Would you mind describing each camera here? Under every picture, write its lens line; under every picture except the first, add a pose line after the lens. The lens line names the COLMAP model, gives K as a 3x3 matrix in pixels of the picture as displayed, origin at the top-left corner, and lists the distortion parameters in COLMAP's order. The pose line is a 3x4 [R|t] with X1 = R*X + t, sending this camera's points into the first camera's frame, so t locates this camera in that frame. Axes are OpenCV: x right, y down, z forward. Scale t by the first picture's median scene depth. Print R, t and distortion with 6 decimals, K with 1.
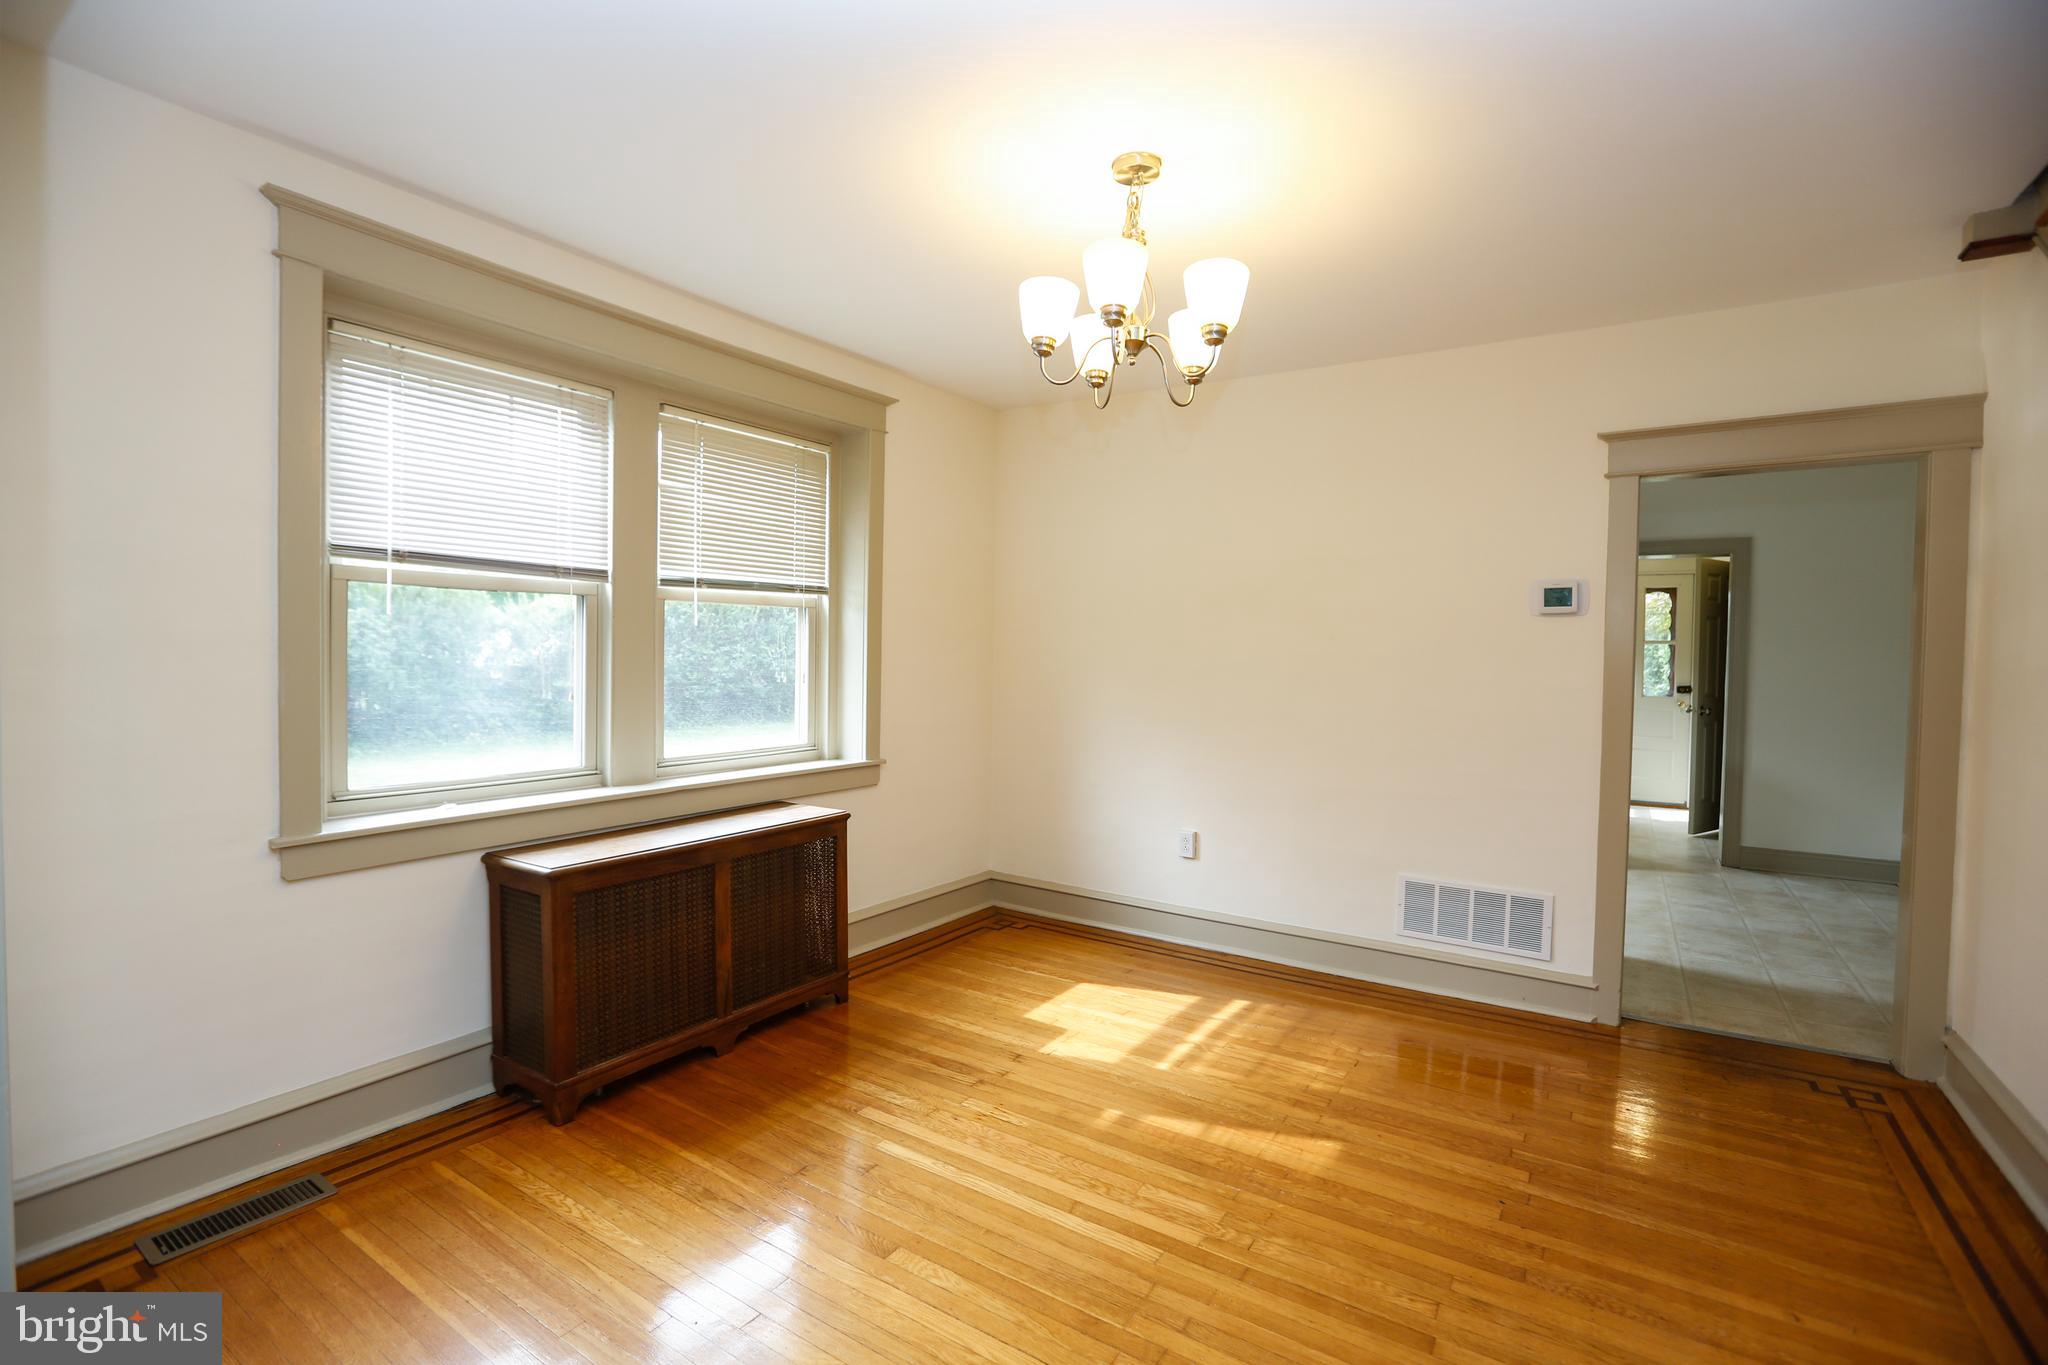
lens RADIAL K [[935.6, 0, 1009.4], [0, 935.6, 675.5], [0, 0, 1]] dist [-0.048836, 0.016087]
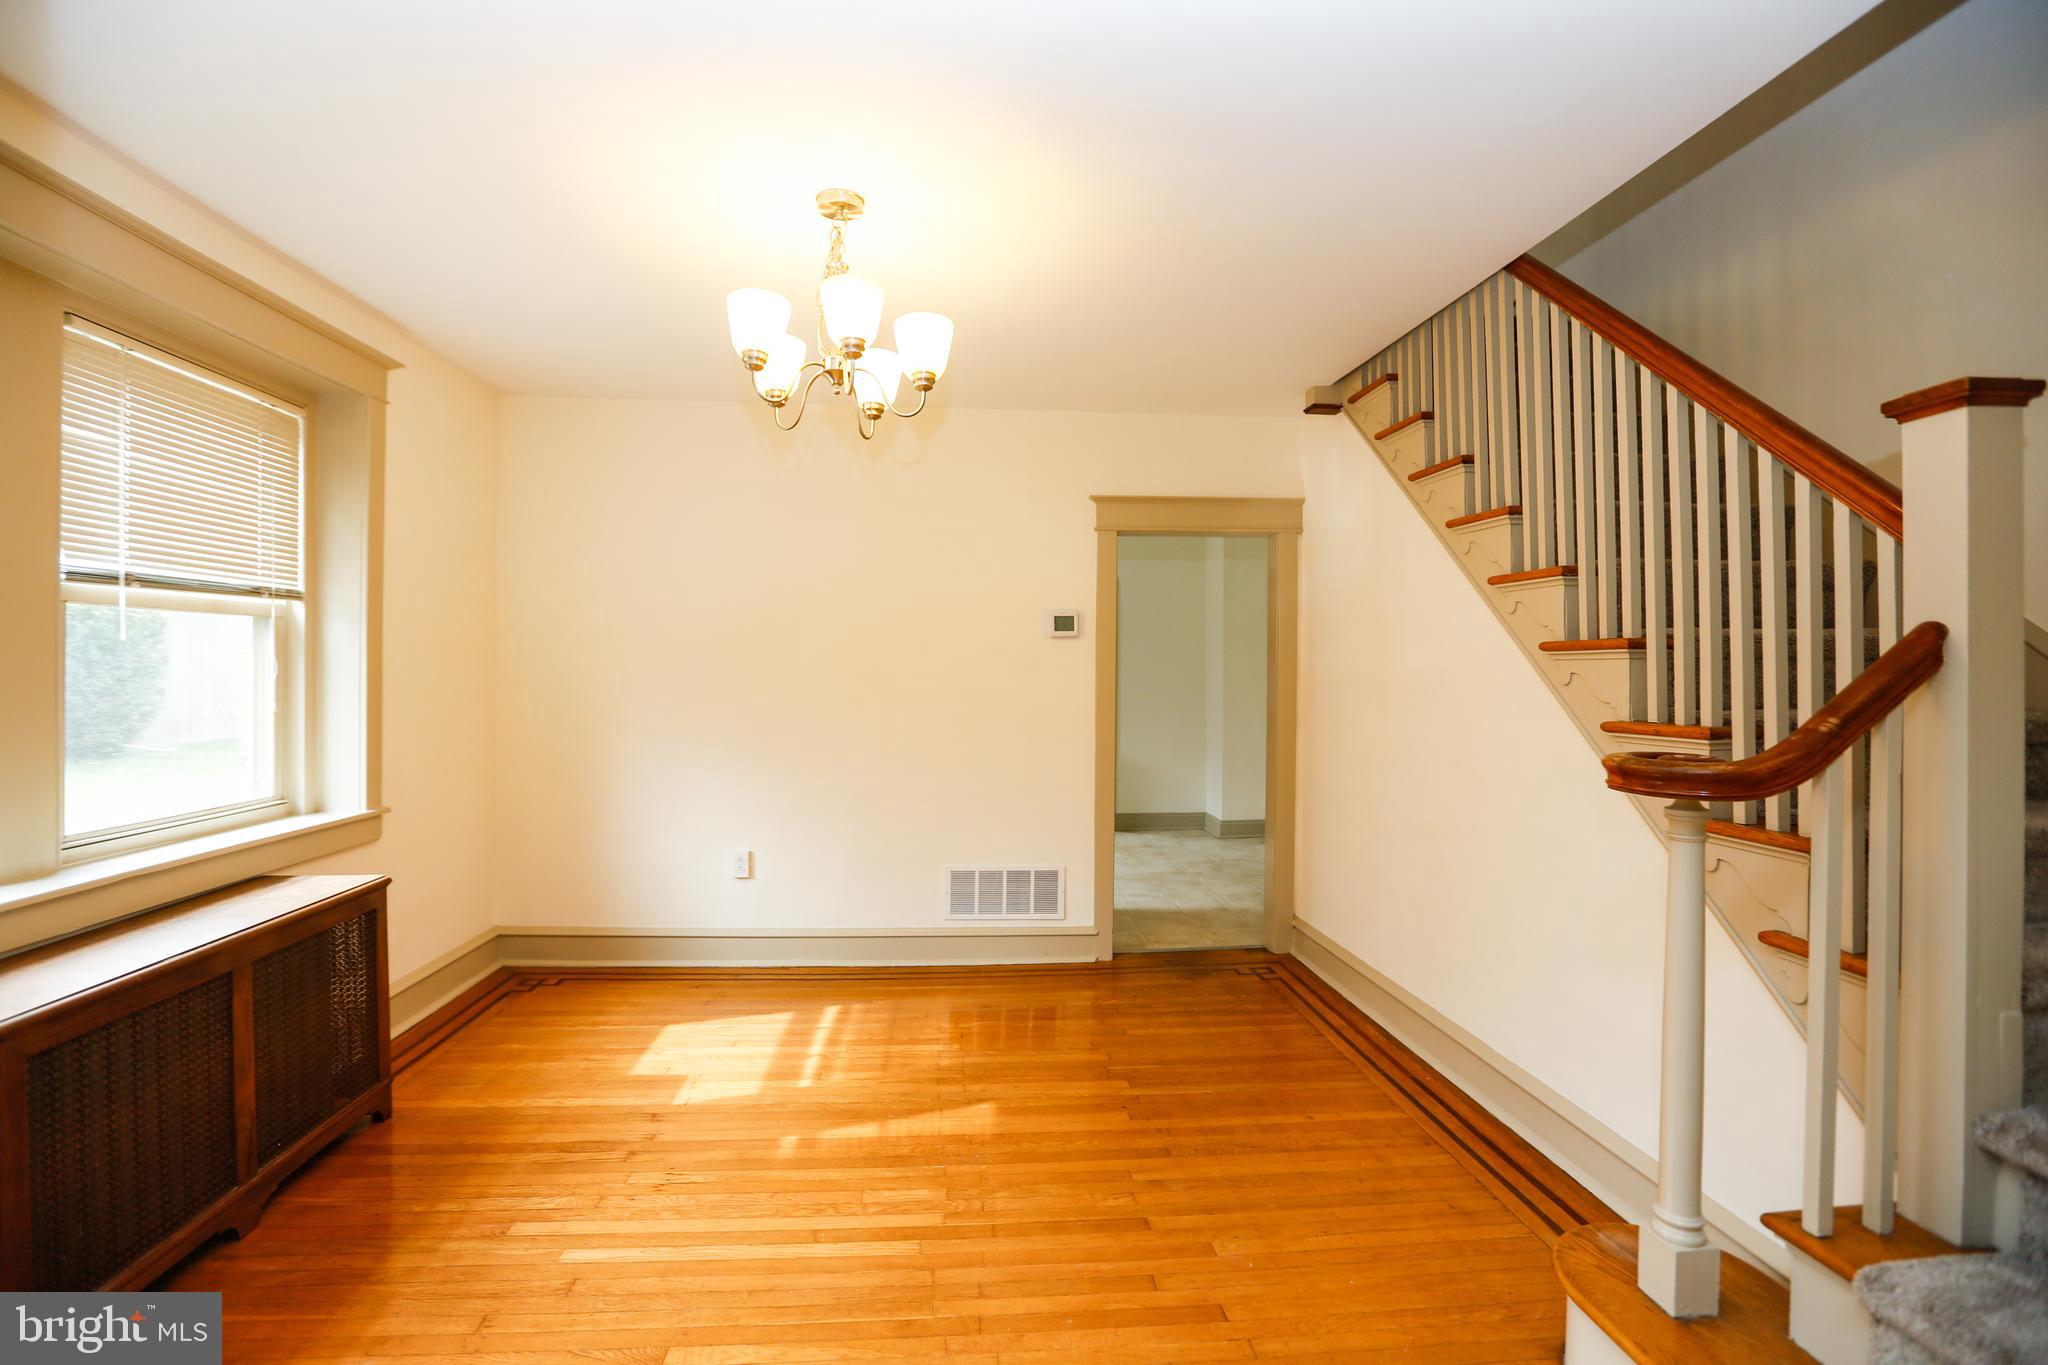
lens RADIAL K [[935.6, 0, 1022.2], [0, 935.6, 673.4], [0, 0, 1]] dist [-0.048836, 0.016087]
pose [[0.781348, -0.011652, 0.623986, -0.153187], [0.021519, 0.999734, -0.008278, -0.005766], [-0.623724, 0.019895, 0.781391, 0.033507]]
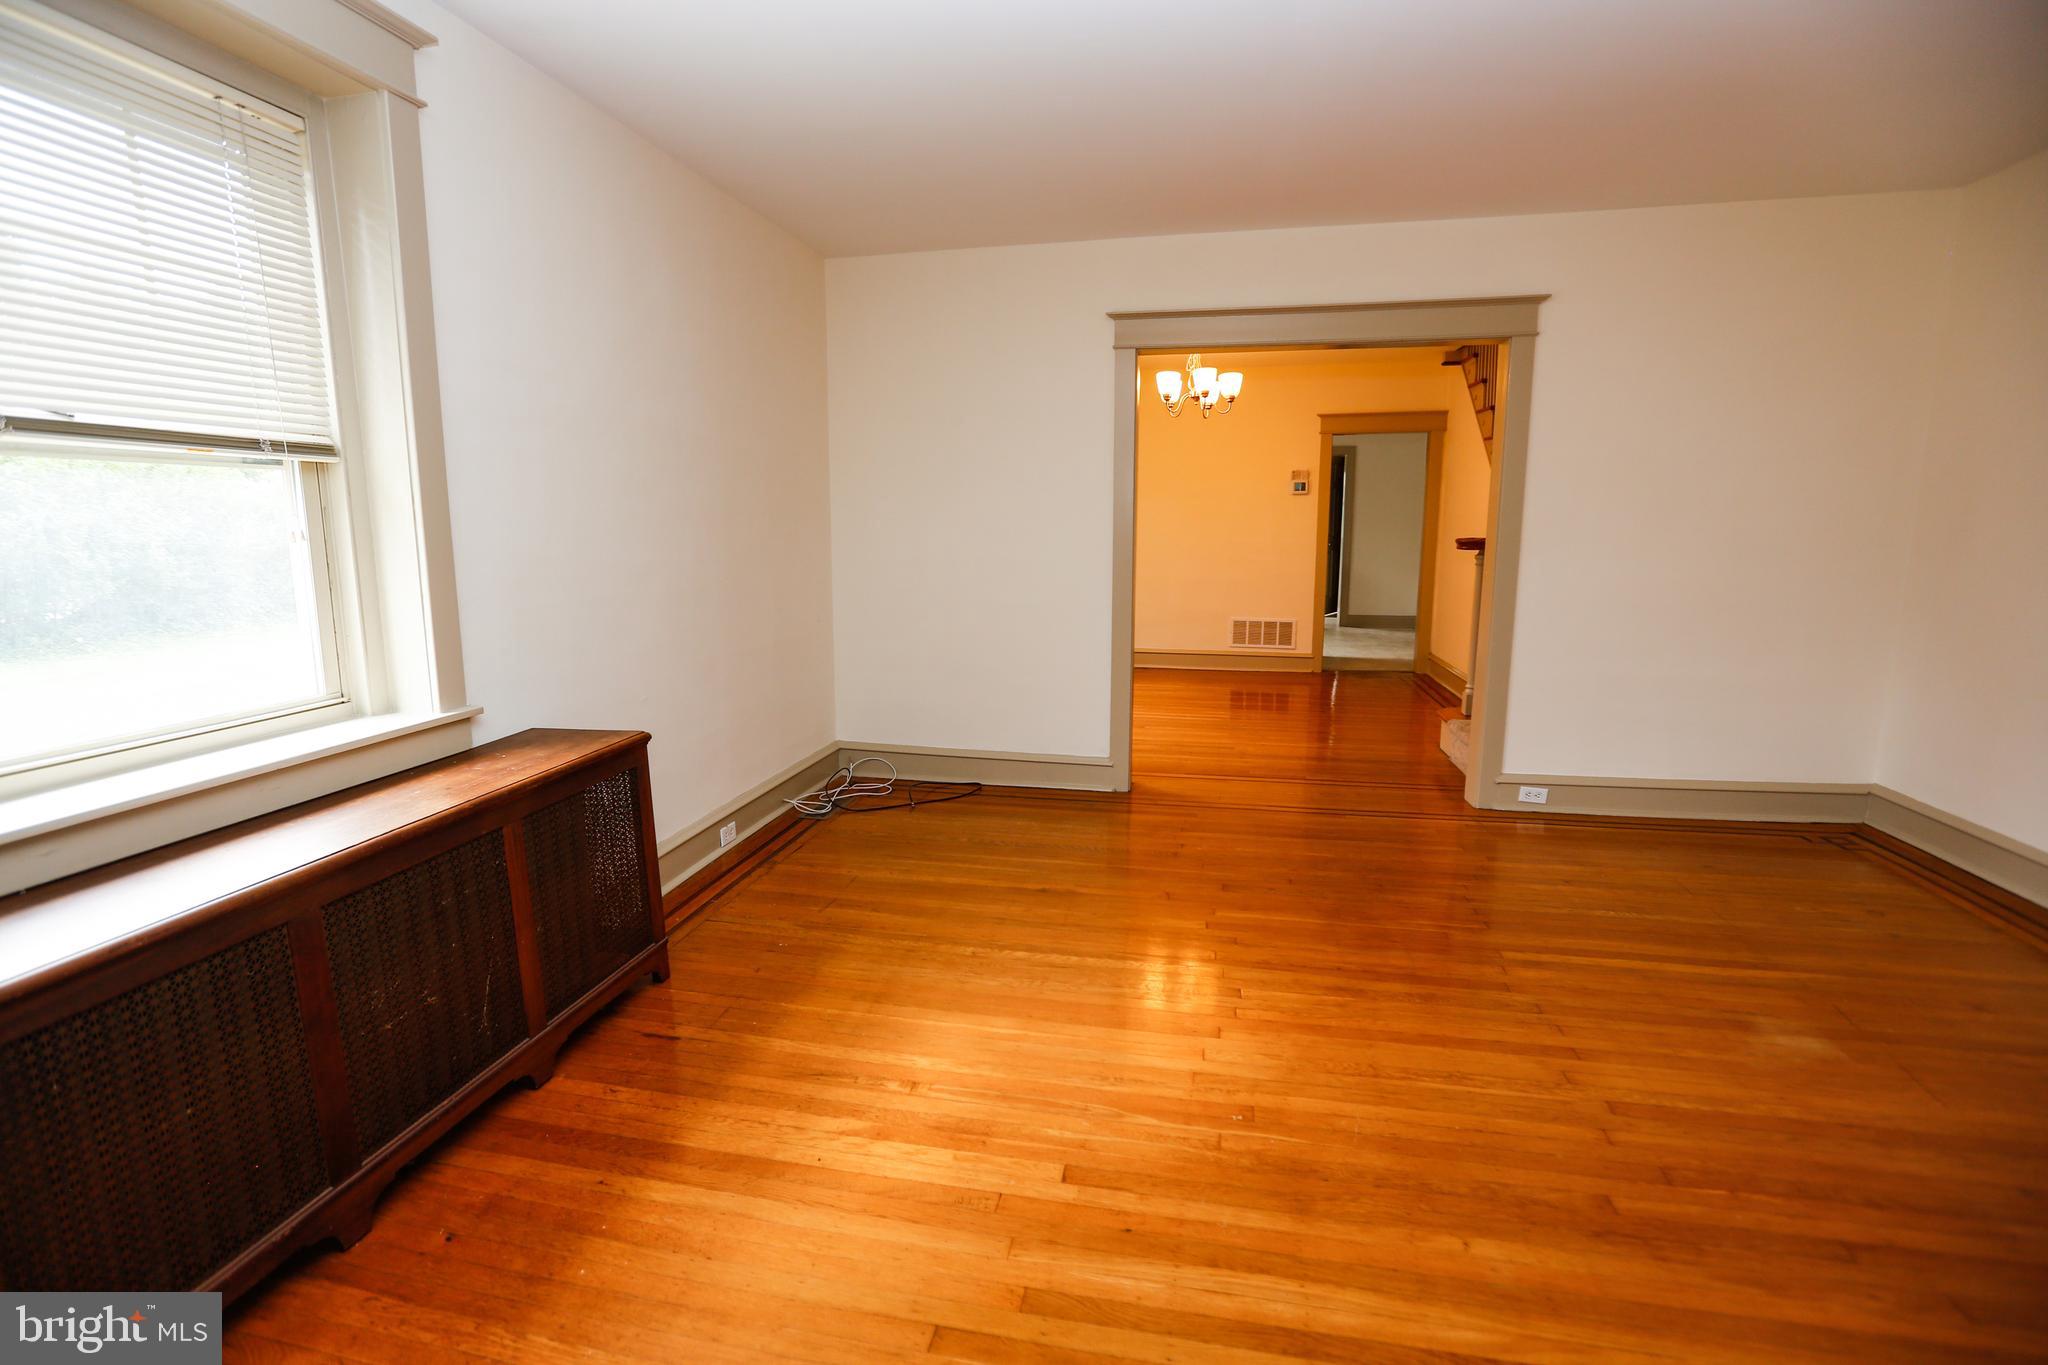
lens RADIAL K [[956.4, 0, 1035.0], [0, 956.4, 680.2], [0, 0, 1]] dist [-0.034512, 0.001297]
pose [[0.920039, -0.085249, 0.382441, -0.604500], [0.030501, 0.988666, 0.147003, 0.013690], [-0.390638, -0.123583, 0.912211, -0.604043]]
